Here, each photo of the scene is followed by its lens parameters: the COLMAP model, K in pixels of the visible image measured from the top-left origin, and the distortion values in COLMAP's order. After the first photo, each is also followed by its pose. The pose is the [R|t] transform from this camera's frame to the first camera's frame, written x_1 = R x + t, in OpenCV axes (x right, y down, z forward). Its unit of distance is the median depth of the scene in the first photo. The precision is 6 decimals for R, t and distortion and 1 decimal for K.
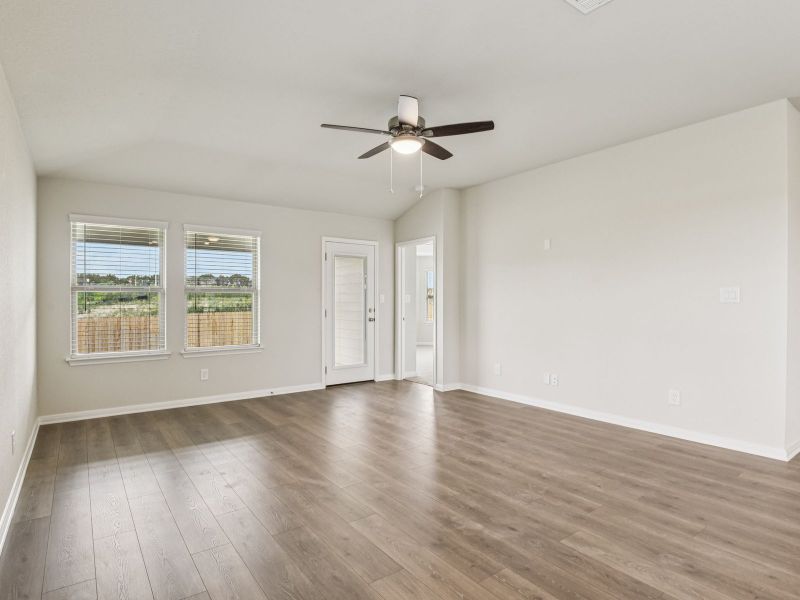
lens RADIAL K [[443.0, 0, 392.3], [0, 443.0, 301.6], [0, 0, 1]] dist [-0.001323, -0.017709]
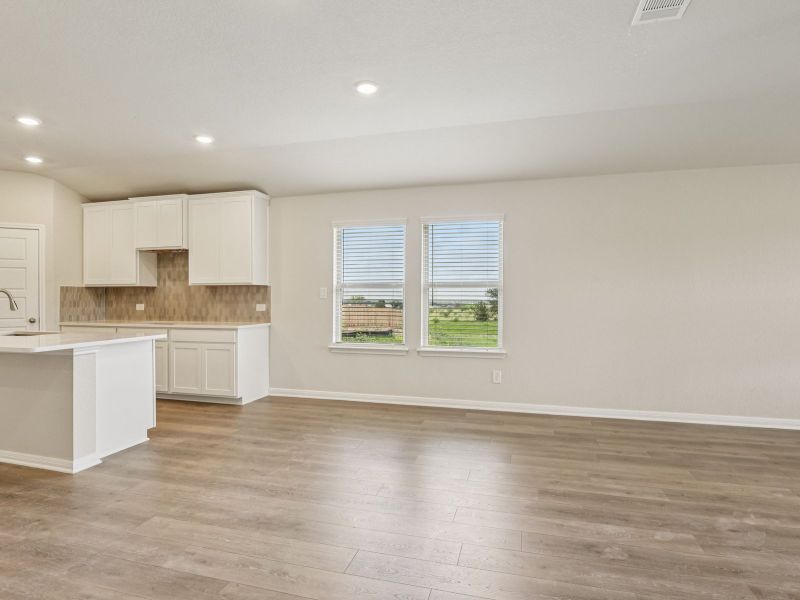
lens RADIAL K [[443.0, 0, 392.3], [0, 443.0, 301.6], [0, 0, 1]] dist [-0.001323, -0.017709]
pose [[-0.786439, 0.006999, -0.617629, 1.270136], [0.000004, 0.999936, 0.011326, 0.000756], [0.617669, 0.008904, -0.786388, 1.127422]]
